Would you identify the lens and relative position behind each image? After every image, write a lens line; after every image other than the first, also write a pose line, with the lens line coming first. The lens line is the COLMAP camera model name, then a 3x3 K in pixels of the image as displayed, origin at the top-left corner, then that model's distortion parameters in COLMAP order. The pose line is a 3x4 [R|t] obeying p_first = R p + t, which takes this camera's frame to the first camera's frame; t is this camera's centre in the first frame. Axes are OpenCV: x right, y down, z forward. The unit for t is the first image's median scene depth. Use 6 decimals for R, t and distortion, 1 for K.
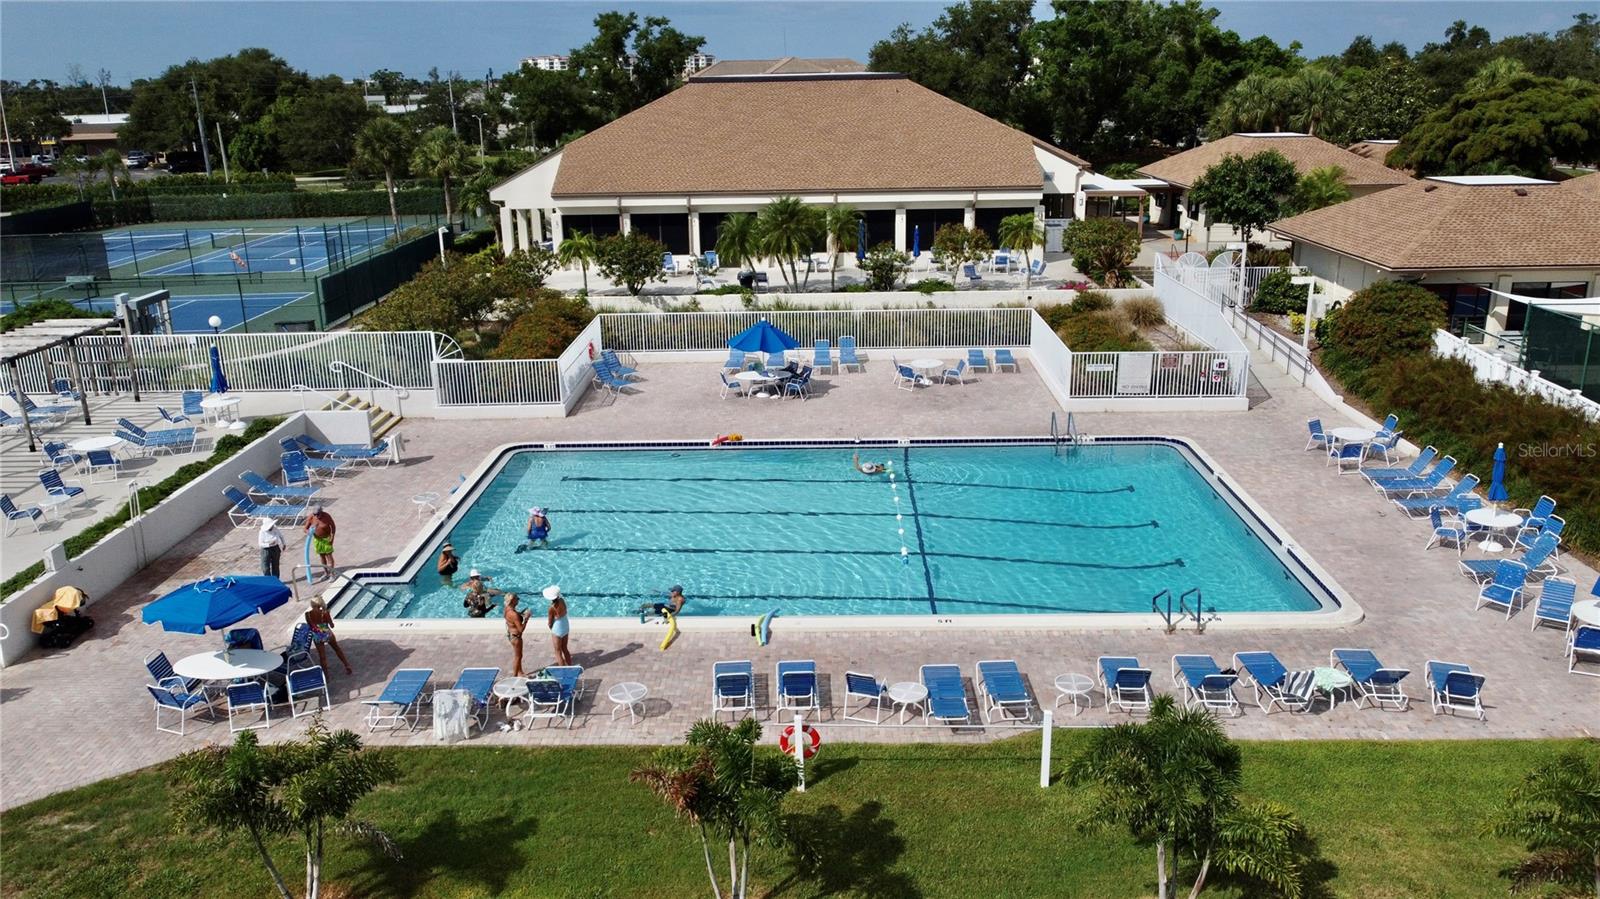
lens RADIAL K [[1191.9, 0, 800.0], [0, 1191.9, 449.5], [0, 0, 1]] dist [-0.020911, -0.001227]
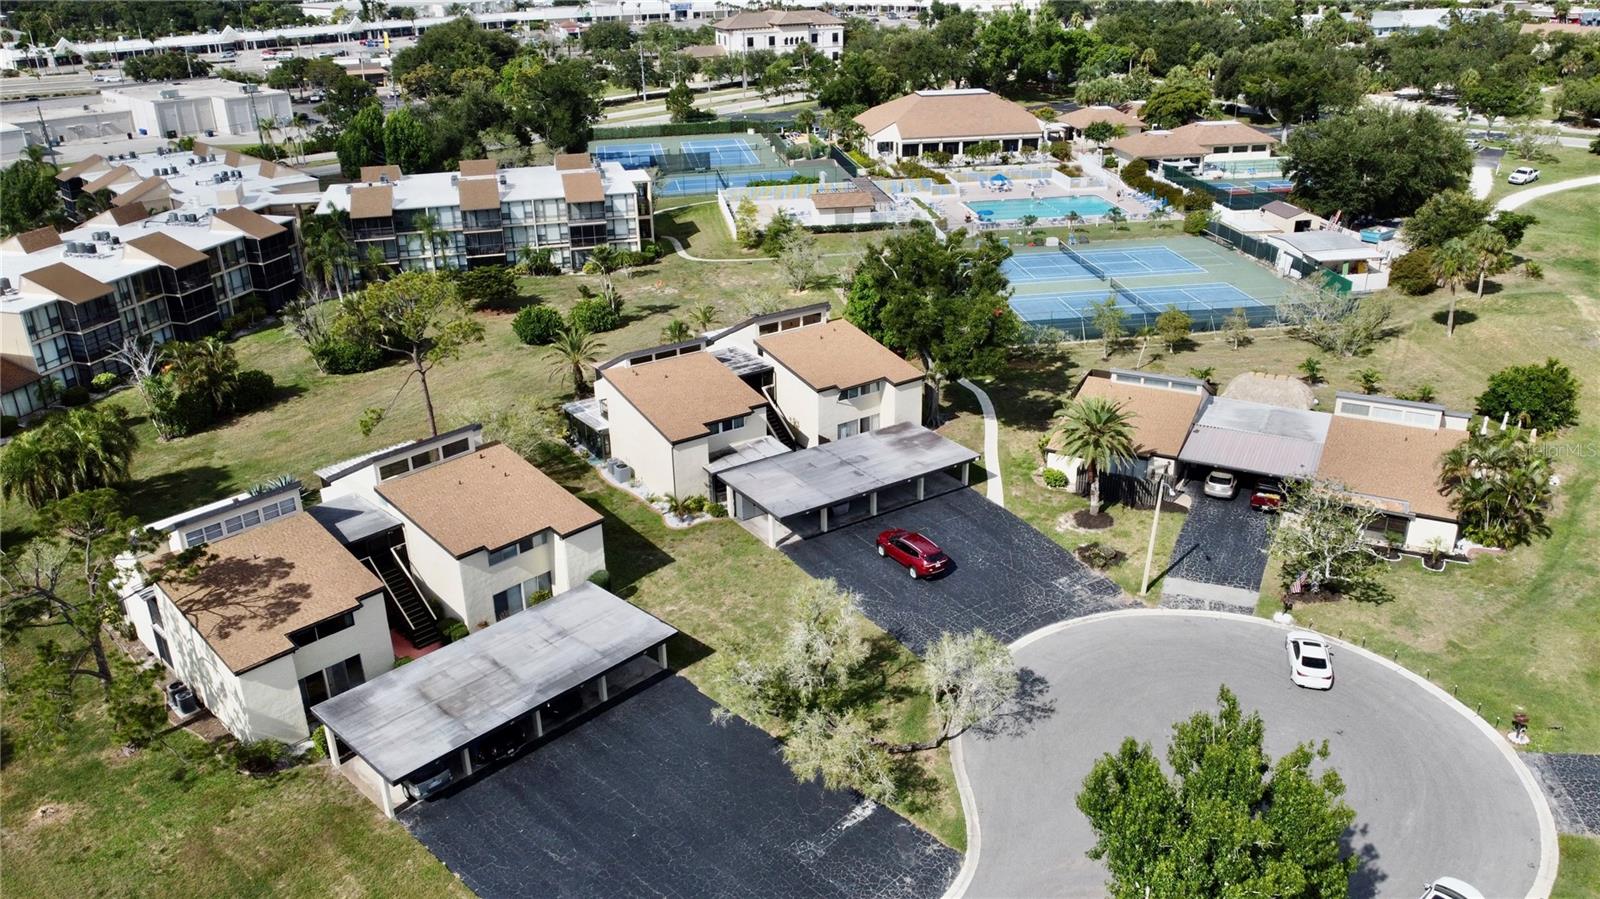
lens RADIAL K [[1191.9, 0, 800.0], [0, 1191.9, 449.5], [0, 0, 1]] dist [-0.020911, -0.001227]
pose [[0.982132, -0.065405, 0.176461, -1.460943], [0.044967, 0.992063, 0.117429, 0.324957], [-0.182741, -0.107395, 0.977278, -2.956608]]
